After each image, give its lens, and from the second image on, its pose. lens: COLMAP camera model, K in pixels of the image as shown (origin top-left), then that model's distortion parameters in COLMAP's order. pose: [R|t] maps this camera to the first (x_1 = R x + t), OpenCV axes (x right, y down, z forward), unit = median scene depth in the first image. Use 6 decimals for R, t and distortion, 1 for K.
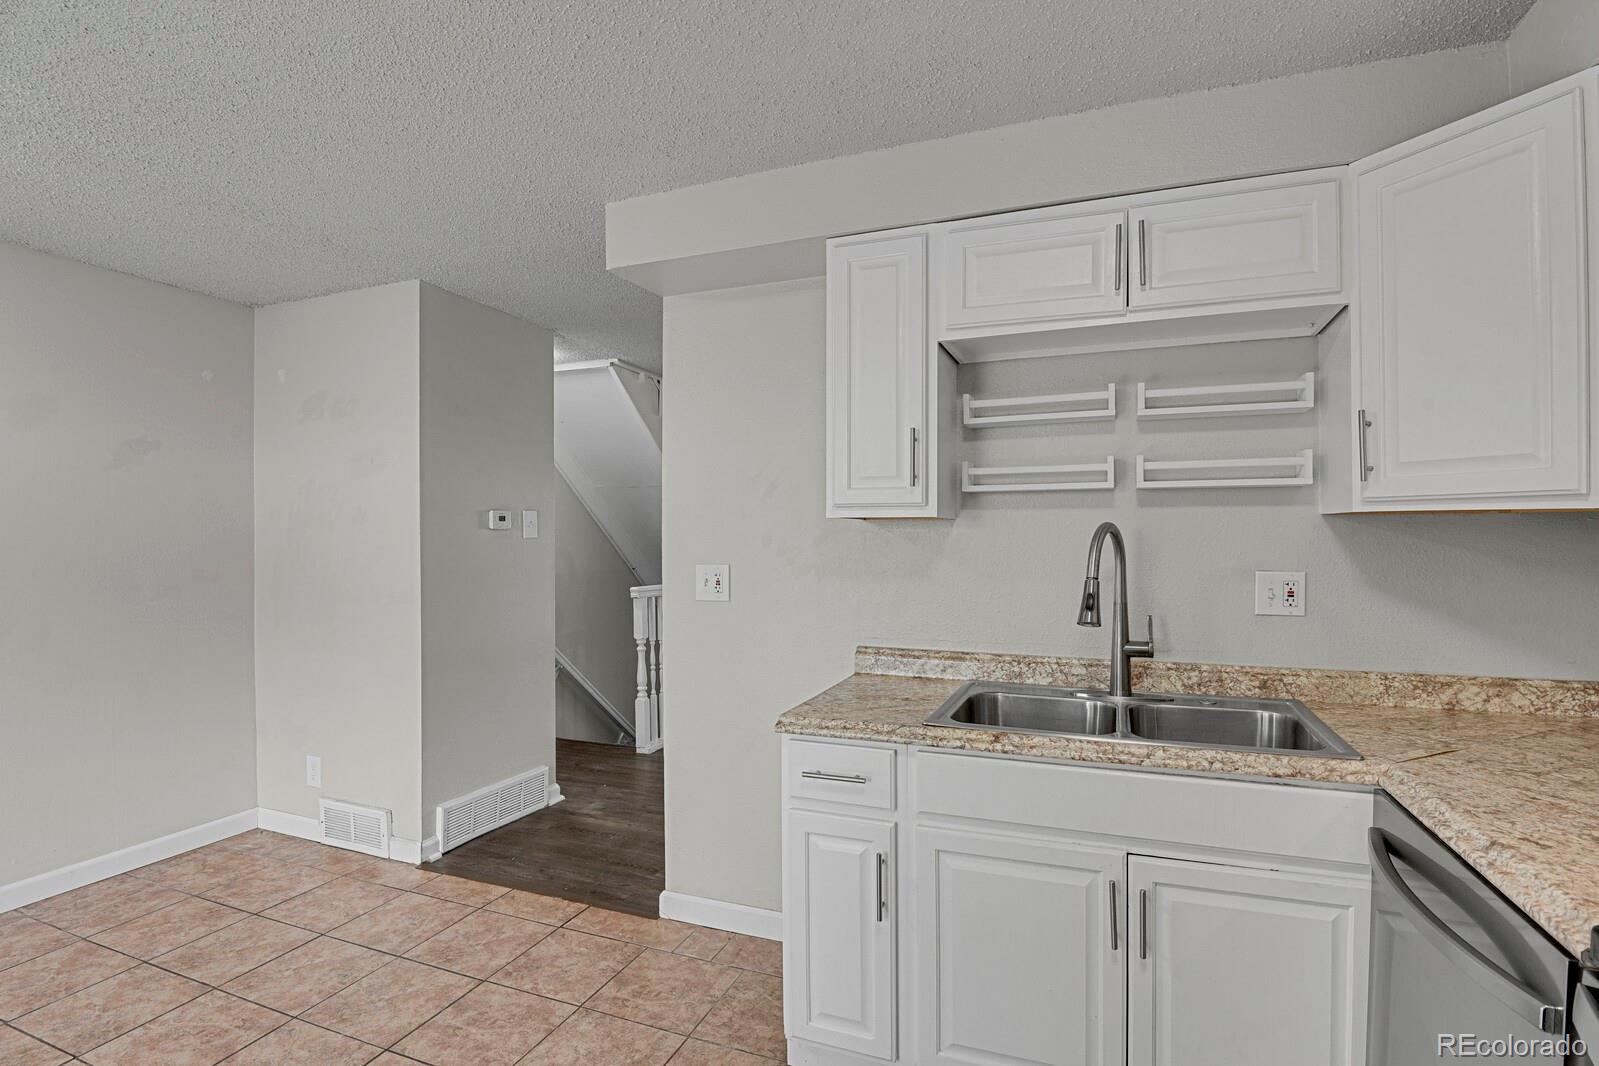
lens RADIAL K [[779.2, 0, 801.0], [0, 779.2, 539.3], [0, 0, 1]] dist [-0.020721, -0.007722]
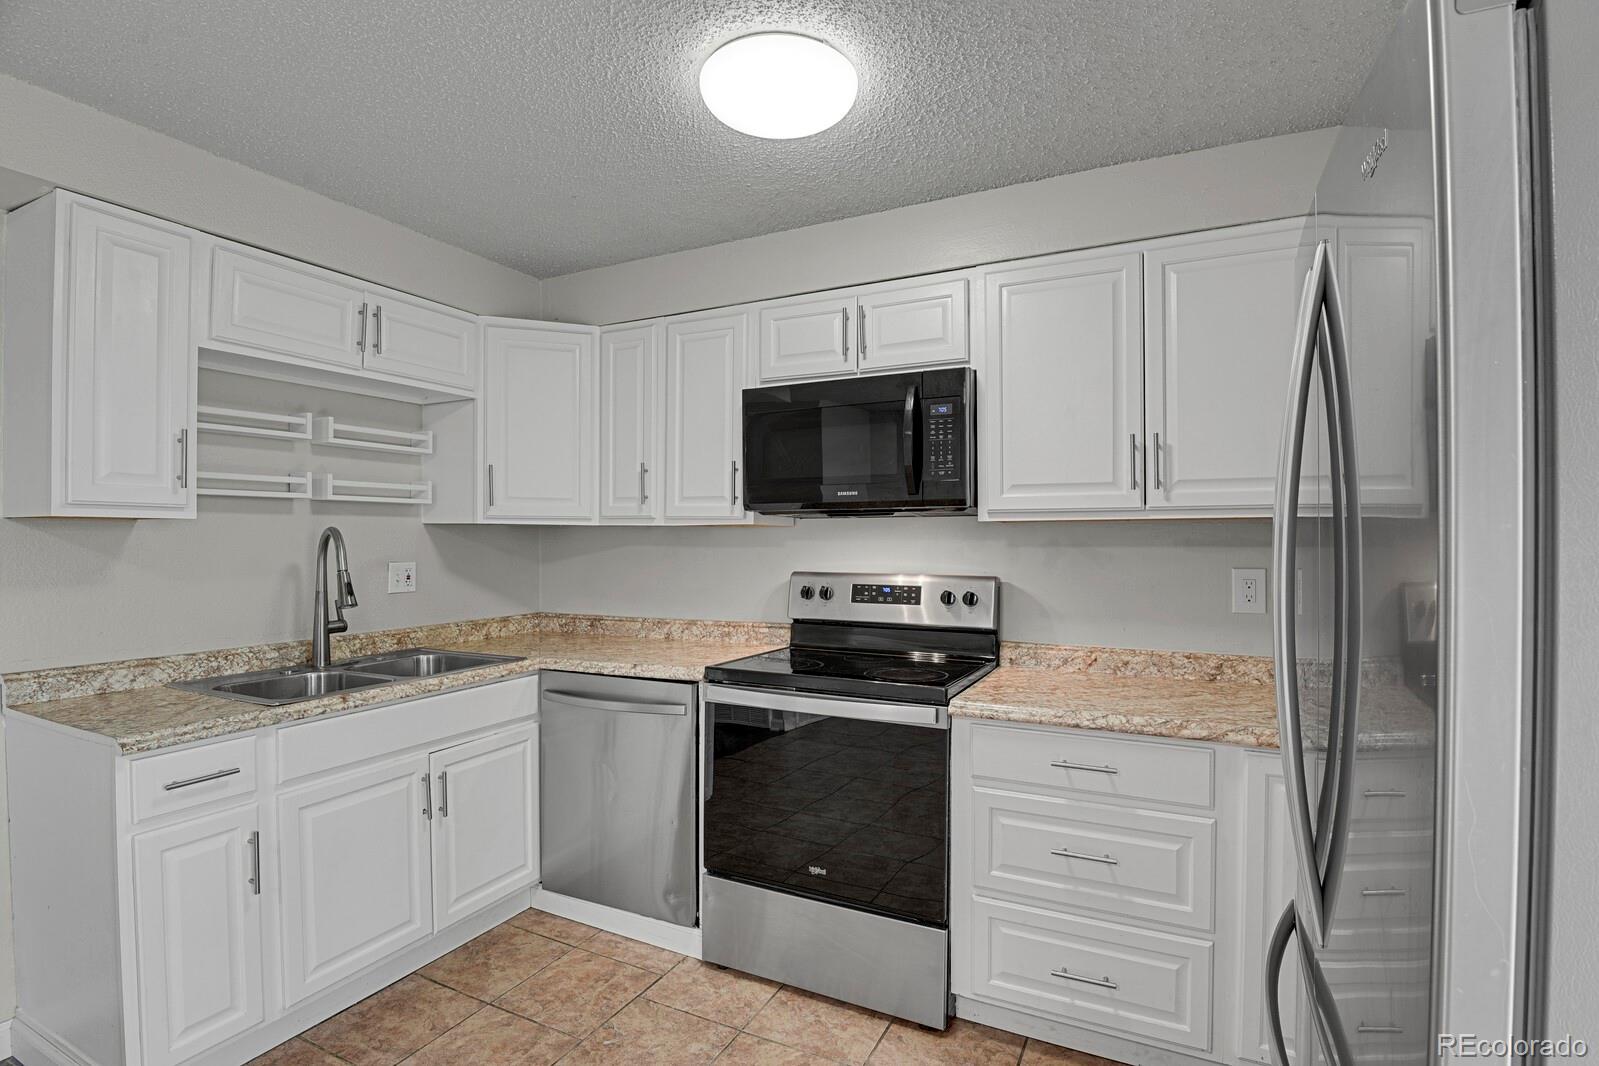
lens RADIAL K [[779.2, 0, 801.0], [0, 779.2, 539.3], [0, 0, 1]] dist [-0.020721, -0.007722]
pose [[0.082693, -0.000778, 0.996575, -0.764140], [0.003861, 0.999992, 0.000461, 0.000540], [-0.996568, 0.003810, 0.082696, 0.131898]]
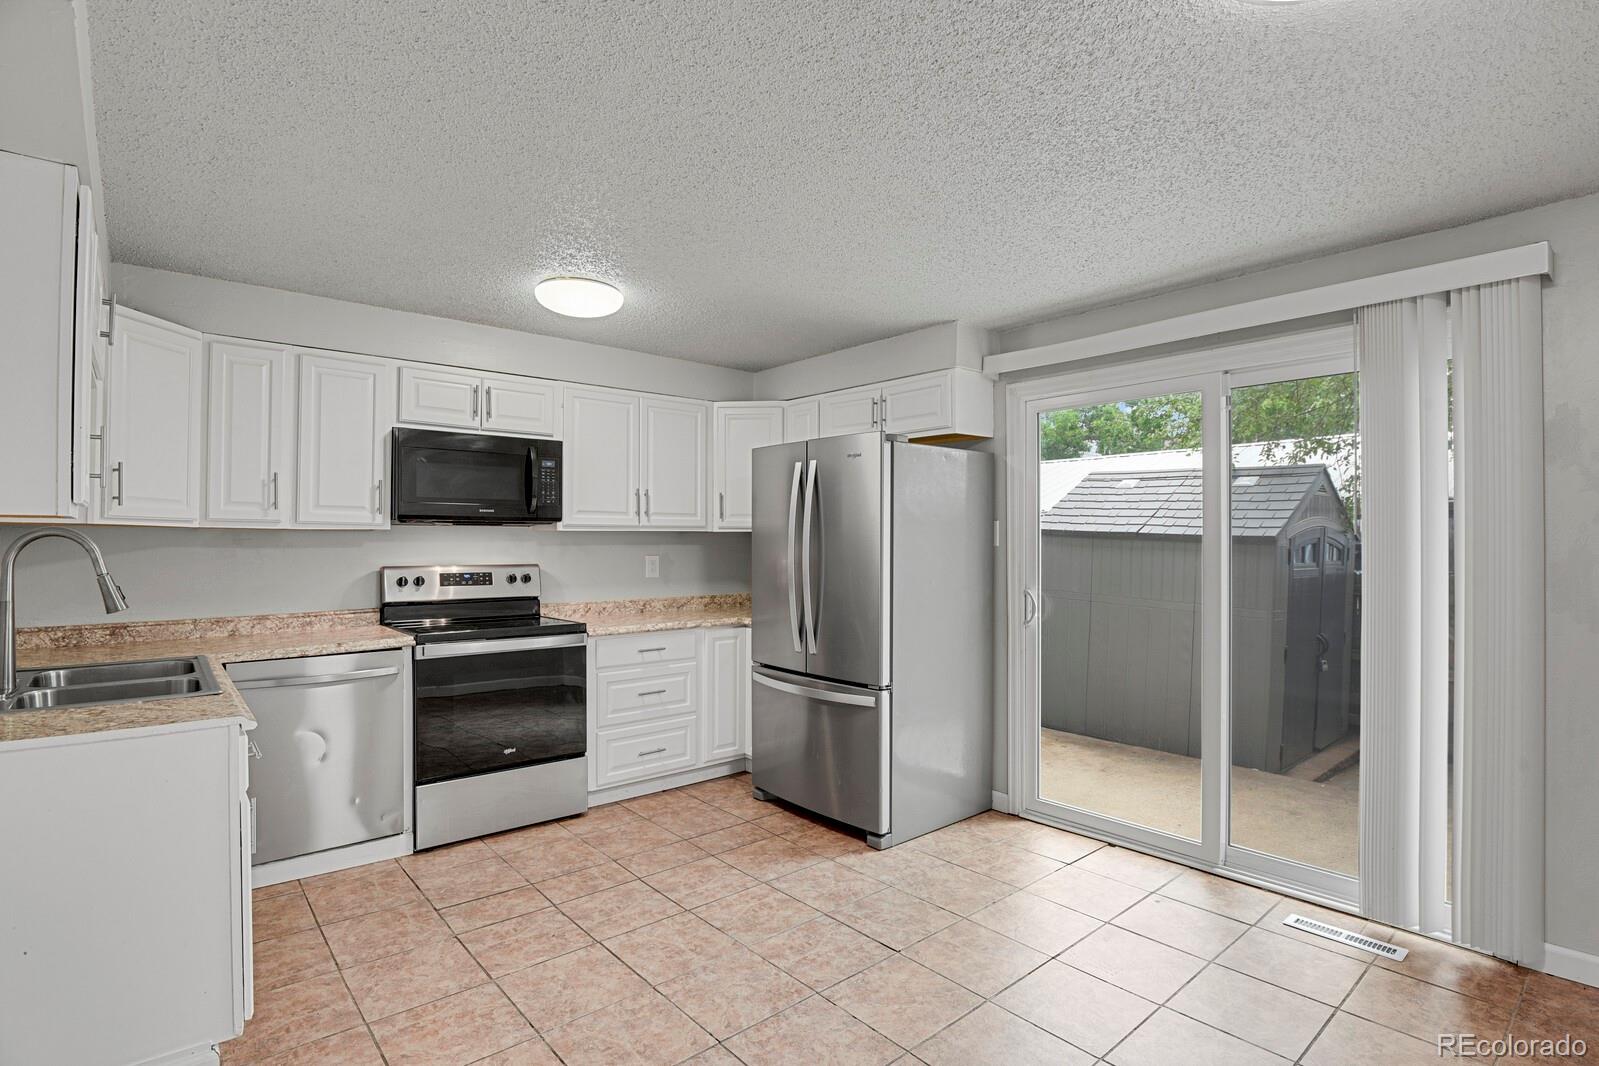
lens RADIAL K [[779.2, 0, 801.0], [0, 779.2, 539.3], [0, 0, 1]] dist [-0.020721, -0.007722]
pose [[-0.887041, 0.000163, 0.461691, -1.044496], [0.000790, 0.999999, 0.001166, -0.004430], [-0.461691, 0.001399, -0.887040, 1.427239]]
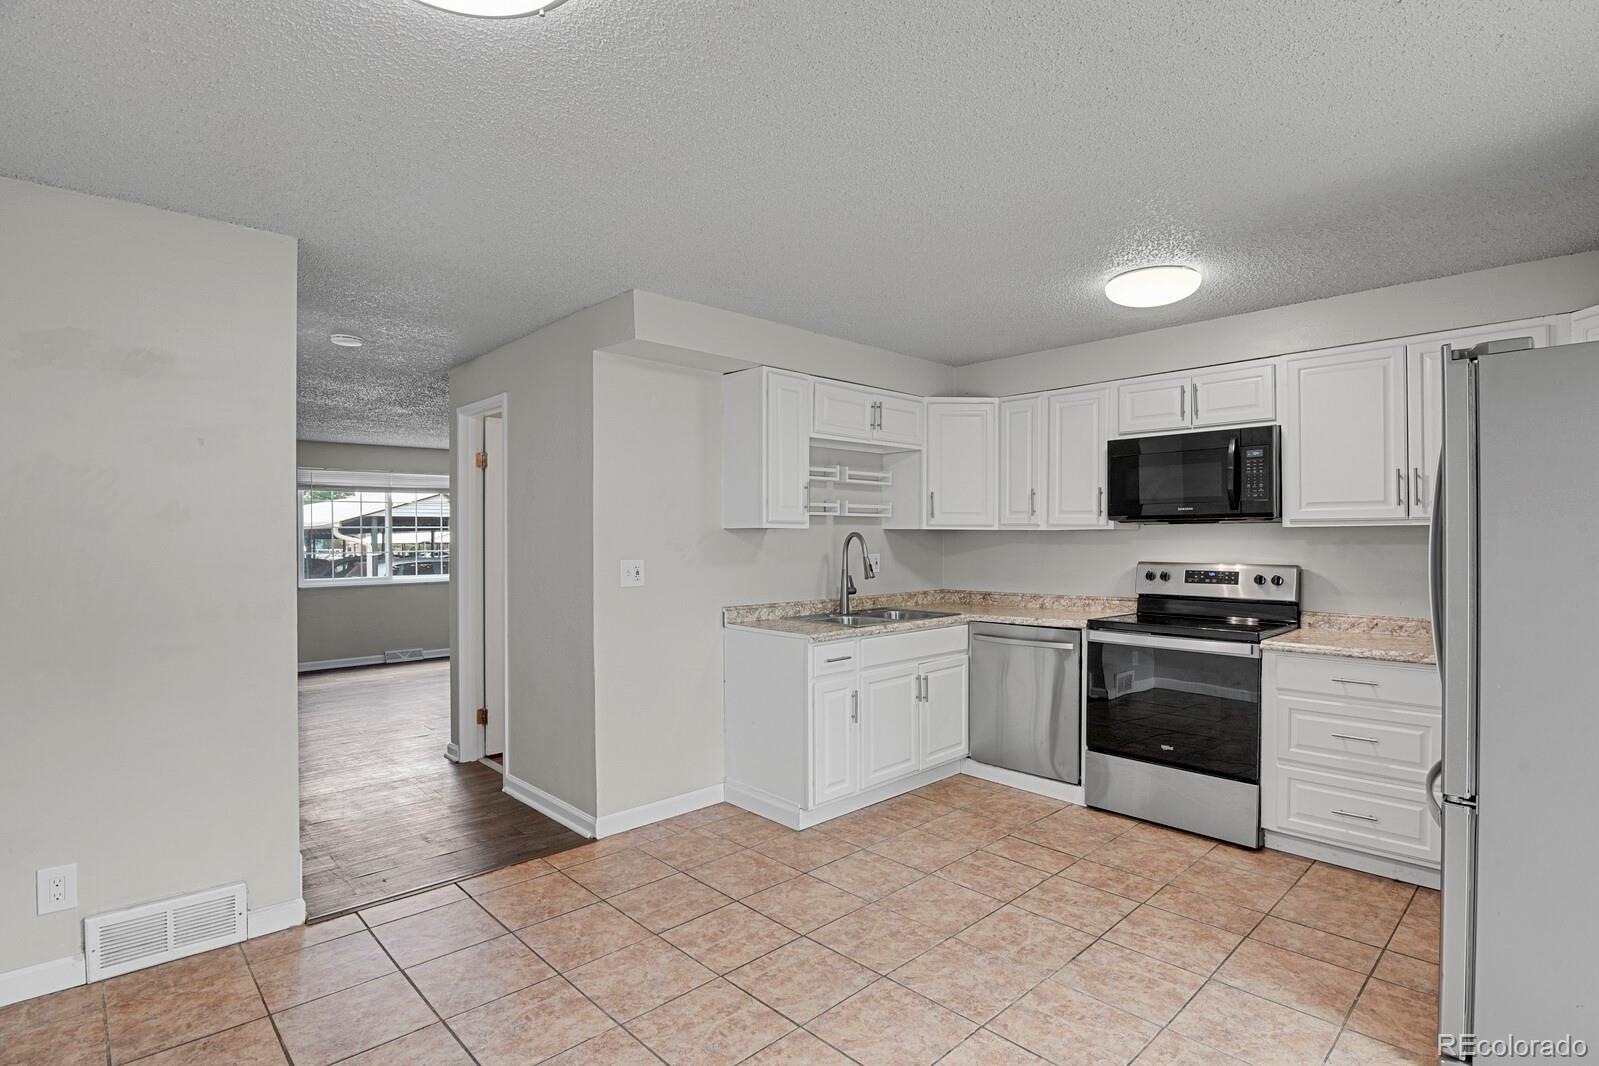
lens RADIAL K [[779.2, 0, 801.0], [0, 779.2, 539.3], [0, 0, 1]] dist [-0.020721, -0.007722]
pose [[0.418818, -0.001384, 0.908069, -1.586236], [0.004478, 0.999990, -0.000541, -0.001326], [-0.908059, 0.004293, 0.418819, 0.217214]]
